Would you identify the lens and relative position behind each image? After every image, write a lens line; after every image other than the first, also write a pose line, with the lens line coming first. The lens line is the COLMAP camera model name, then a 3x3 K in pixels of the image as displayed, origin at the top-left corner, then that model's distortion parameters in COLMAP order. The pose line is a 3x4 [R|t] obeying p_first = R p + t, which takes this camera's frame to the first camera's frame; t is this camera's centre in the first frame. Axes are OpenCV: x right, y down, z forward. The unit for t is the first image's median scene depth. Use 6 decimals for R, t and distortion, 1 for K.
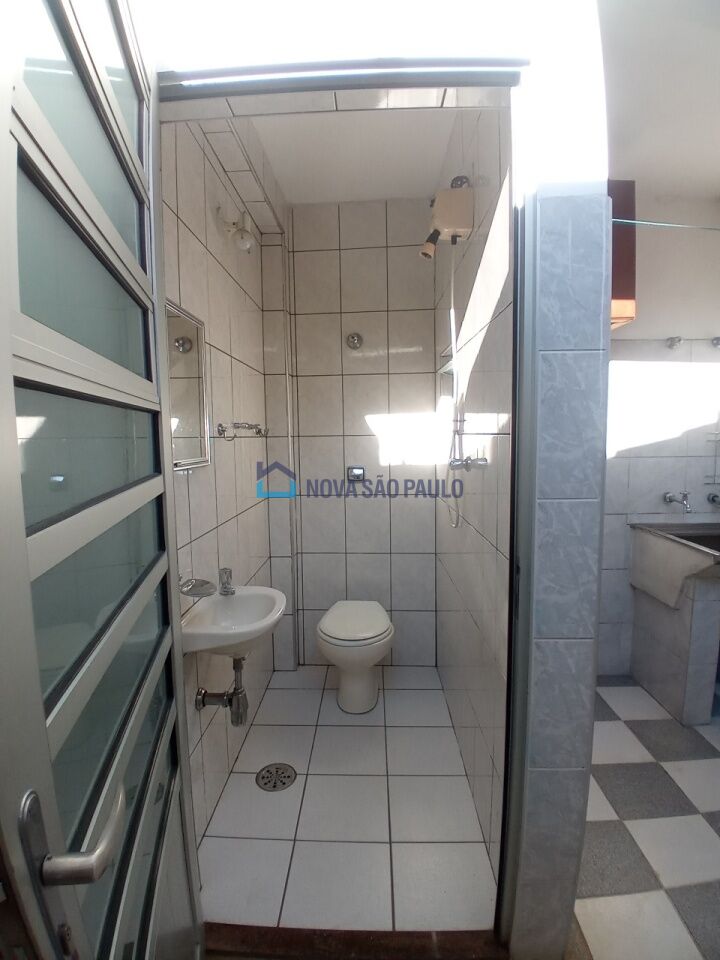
lens RADIAL K [[486.1, 0, 360.0], [0, 486.1, 480.0], [0, 0, 1]] dist [-0.035347, -0.000119]
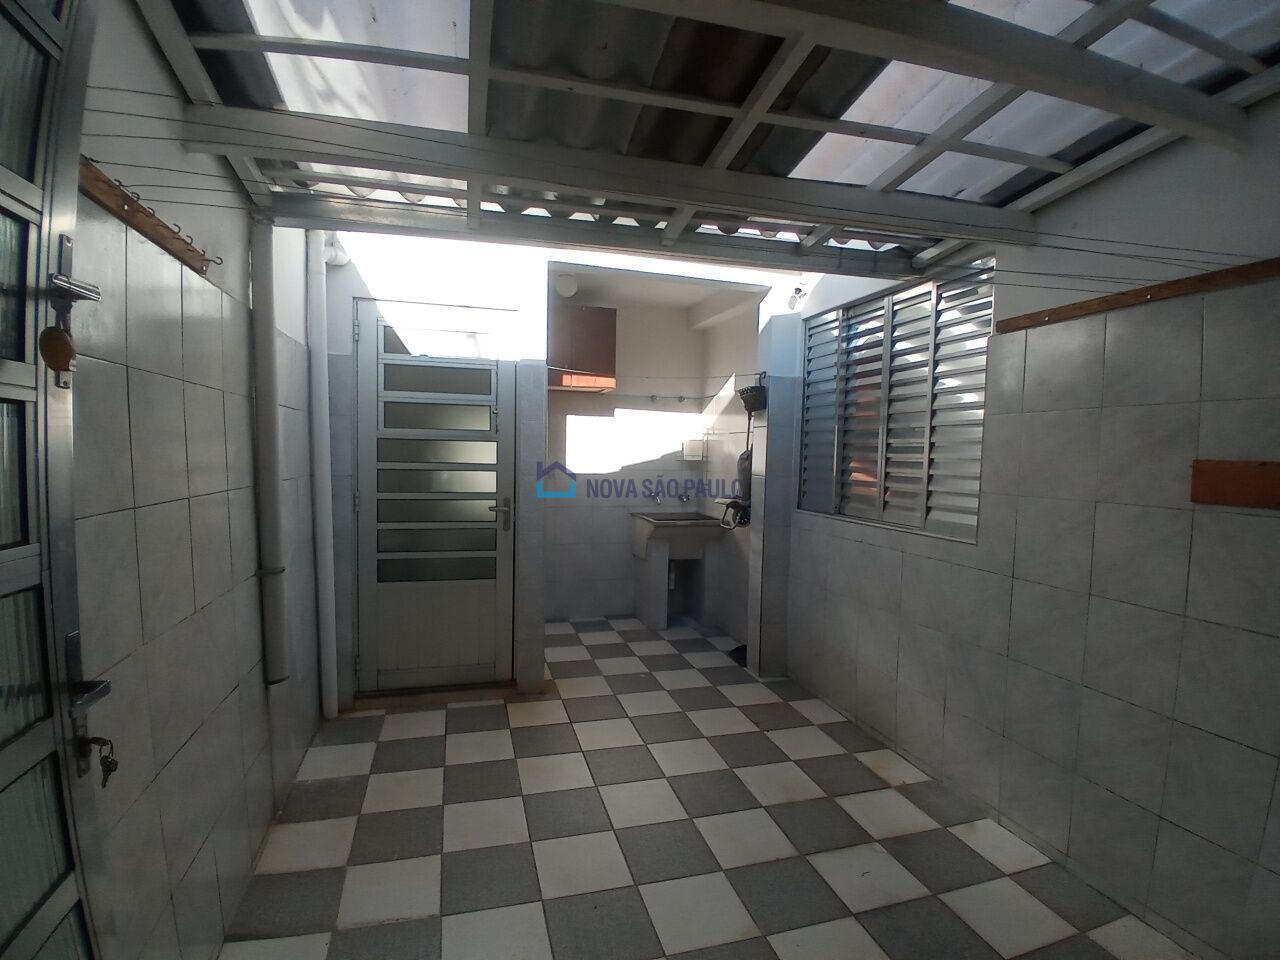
lens RADIAL K [[636.4, 0, 640.0], [0, 636.4, 480.0], [0, 0, 1]] dist [0.001246, 0.000263]
pose [[0.953989, 0.026838, 0.298638, -0.024637], [-0.009335, 0.998162, -0.059883, 0.114704], [-0.299696, 0.054340, 0.952486, -1.017531]]
